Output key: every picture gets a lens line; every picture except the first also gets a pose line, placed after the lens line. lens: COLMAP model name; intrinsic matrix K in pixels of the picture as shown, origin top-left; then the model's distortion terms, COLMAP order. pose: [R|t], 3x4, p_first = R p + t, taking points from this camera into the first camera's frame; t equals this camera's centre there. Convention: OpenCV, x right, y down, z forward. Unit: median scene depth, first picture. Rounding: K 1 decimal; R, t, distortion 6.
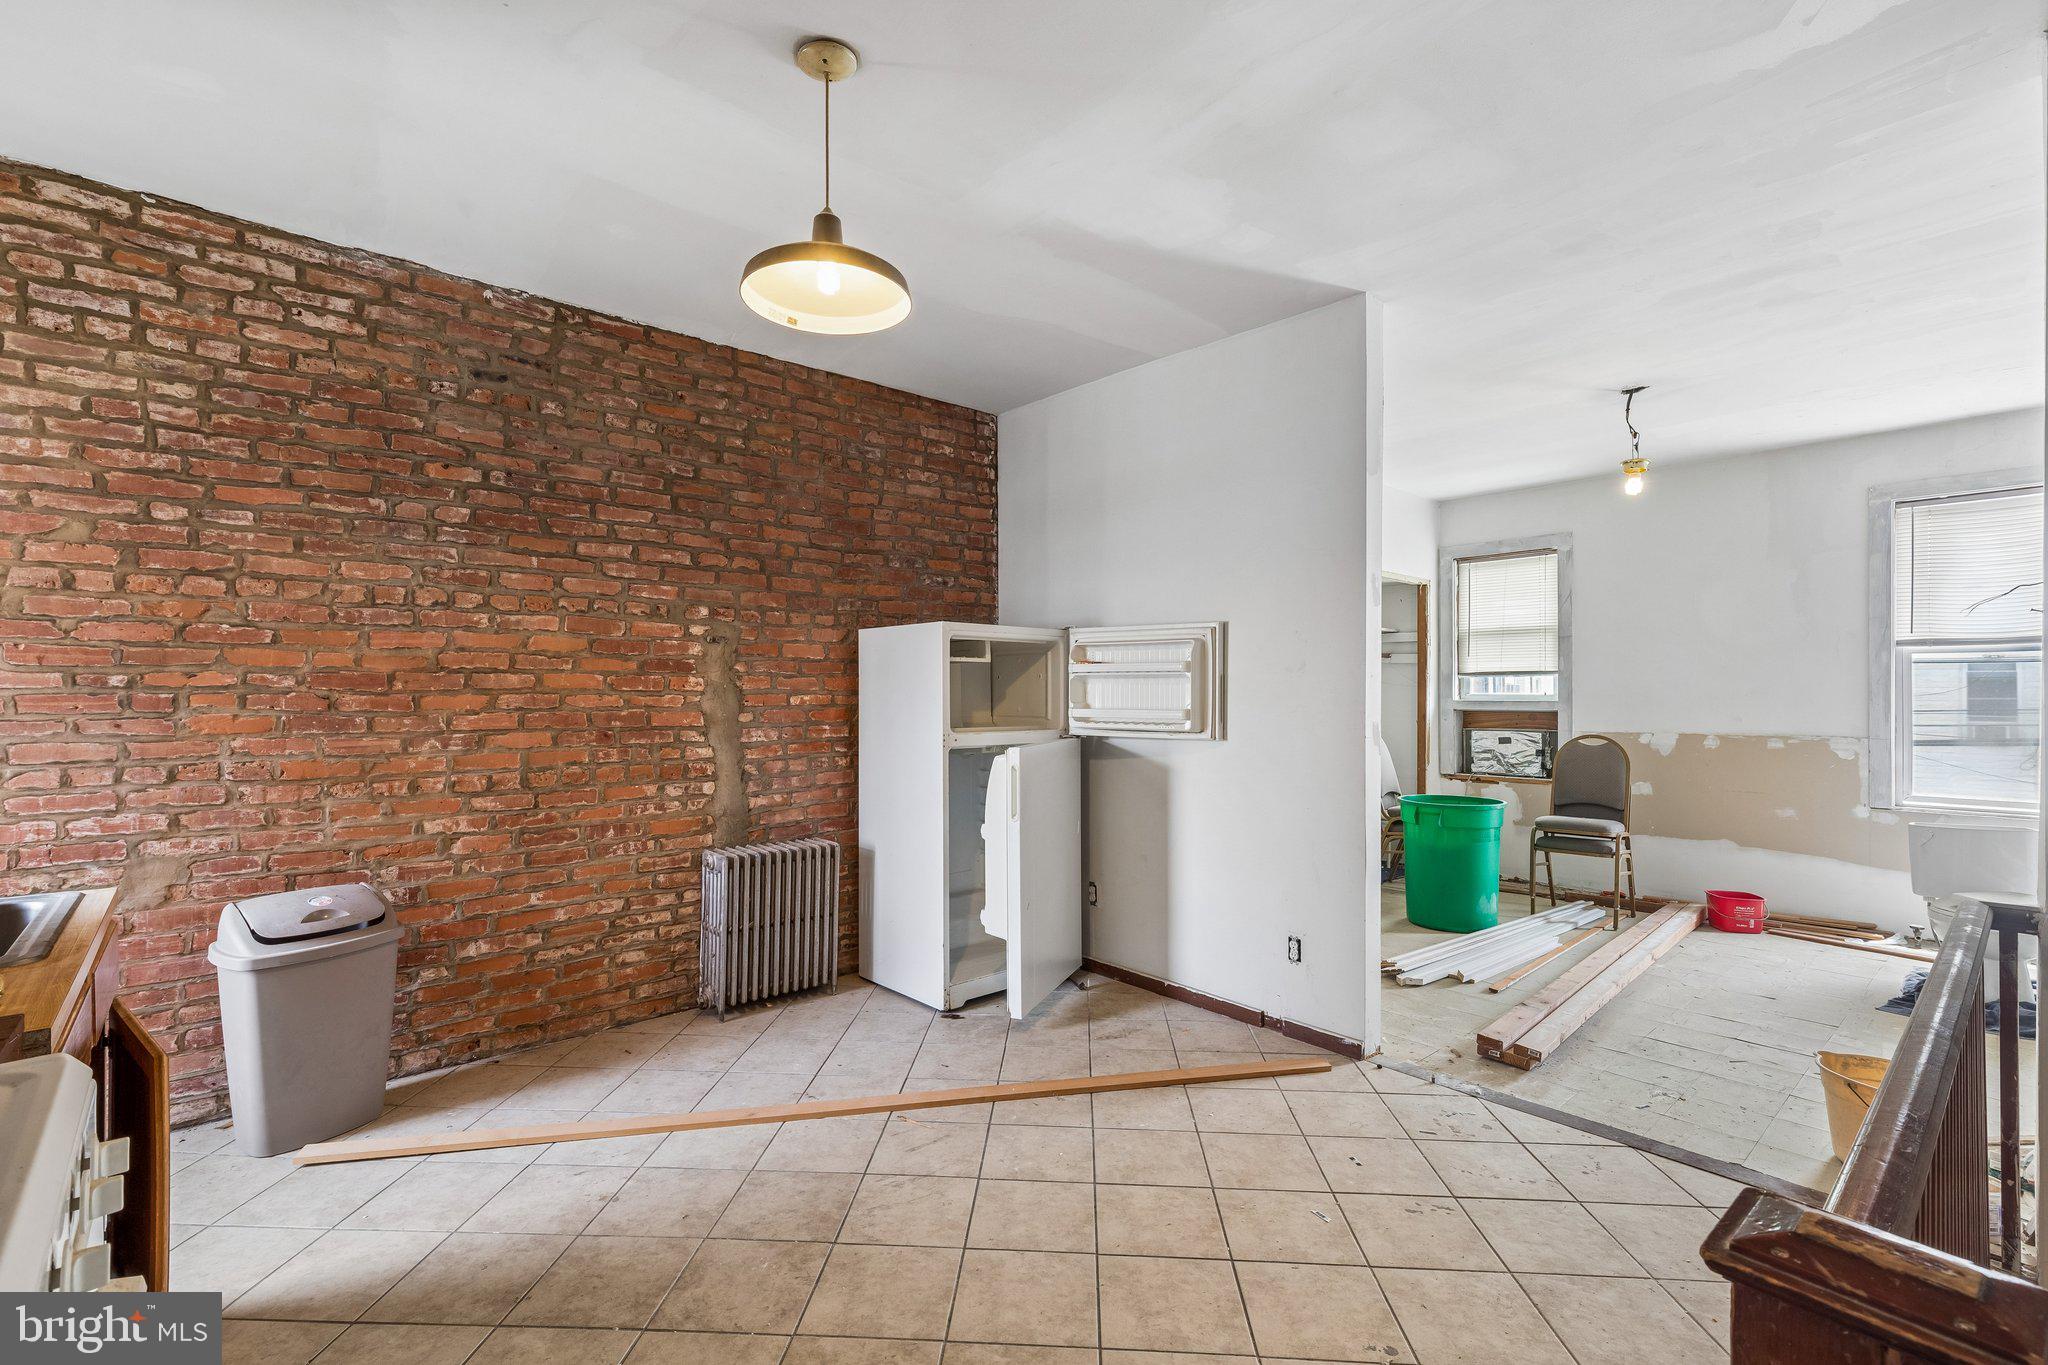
lens RADIAL K [[929.5, 0, 1038.4], [0, 929.5, 682.3], [0, 0, 1]] dist [0.004087, -0.000607]
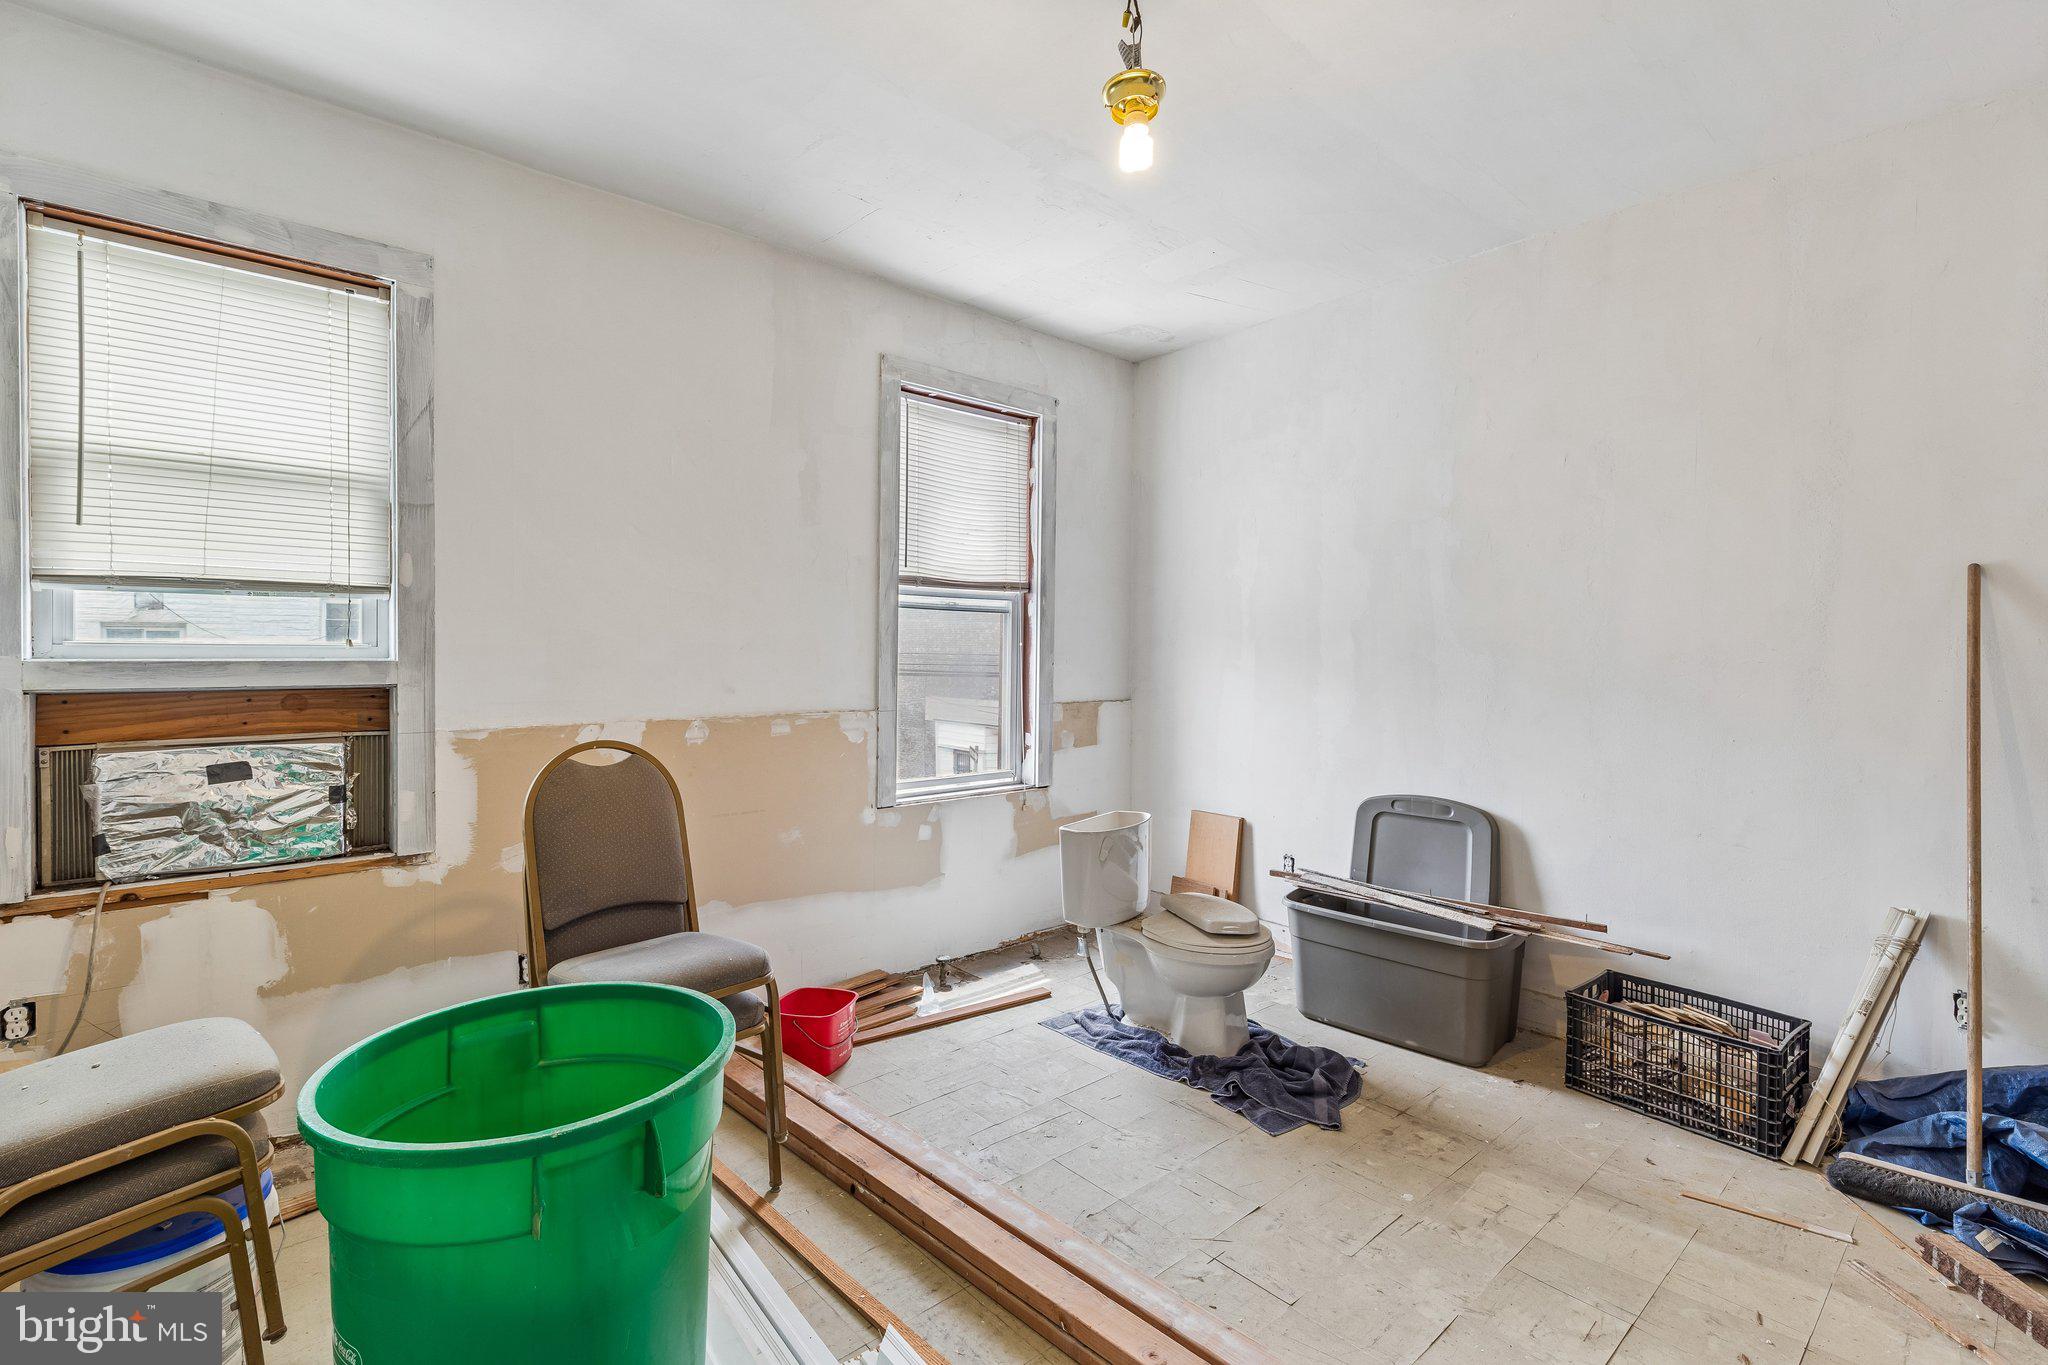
lens RADIAL K [[929.5, 0, 1014.2], [0, 929.5, 663.2], [0, 0, 1]] dist [0.004087, -0.000607]
pose [[0.003315, -0.012265, 0.999919, 0.246493], [-0.018969, 0.999744, 0.012326, 0.017624], [-0.999815, -0.019008, 0.003081, 1.191474]]
